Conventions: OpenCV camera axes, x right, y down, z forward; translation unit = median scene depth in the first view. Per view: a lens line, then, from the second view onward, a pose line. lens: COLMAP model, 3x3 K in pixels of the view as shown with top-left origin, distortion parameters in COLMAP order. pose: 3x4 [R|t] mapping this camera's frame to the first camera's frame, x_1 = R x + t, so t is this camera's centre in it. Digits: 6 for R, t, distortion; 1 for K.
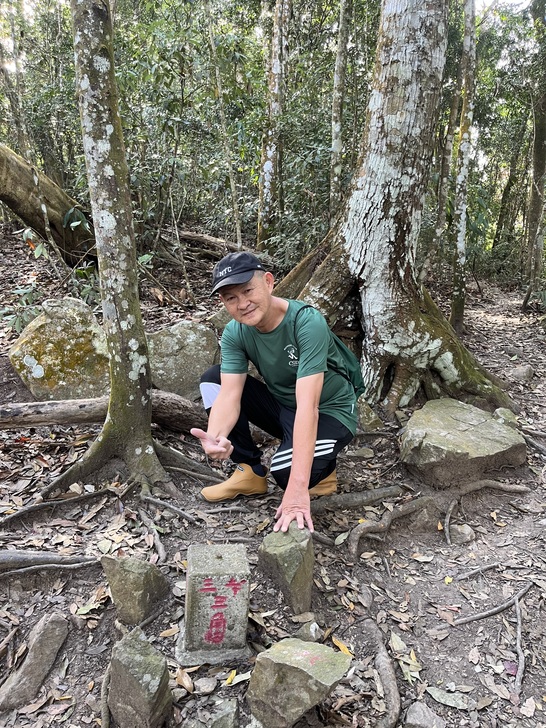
lens RADIAL K [[630.7, 0, 274.6], [0, 630.7, 364.5], [0, 0, 1]] dist [0.055205, -0.080278]
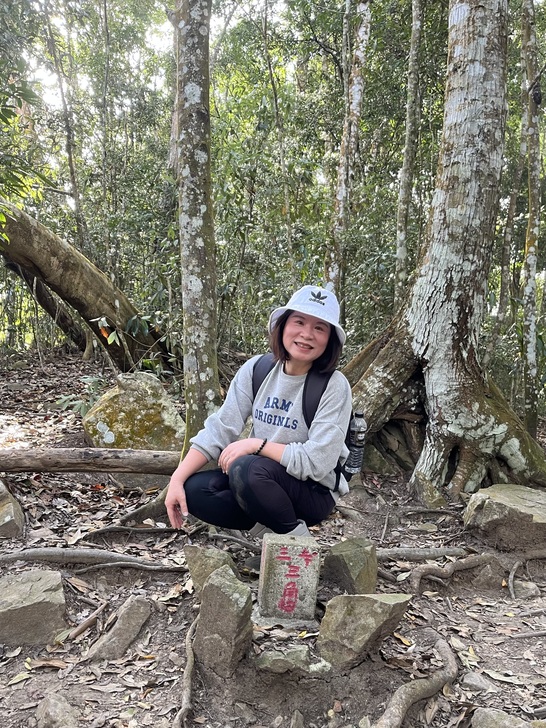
lens RADIAL K [[703.1, 0, 276.1], [0, 703.1, 365.3], [0, 0, 1]] dist [0.047437, 0.000000]
pose [[0.996426, 0.030232, -0.078881, -0.016807], [-0.046268, 0.976567, -0.210182, 0.162859], [0.070678, 0.213080, 0.974475, -0.170437]]
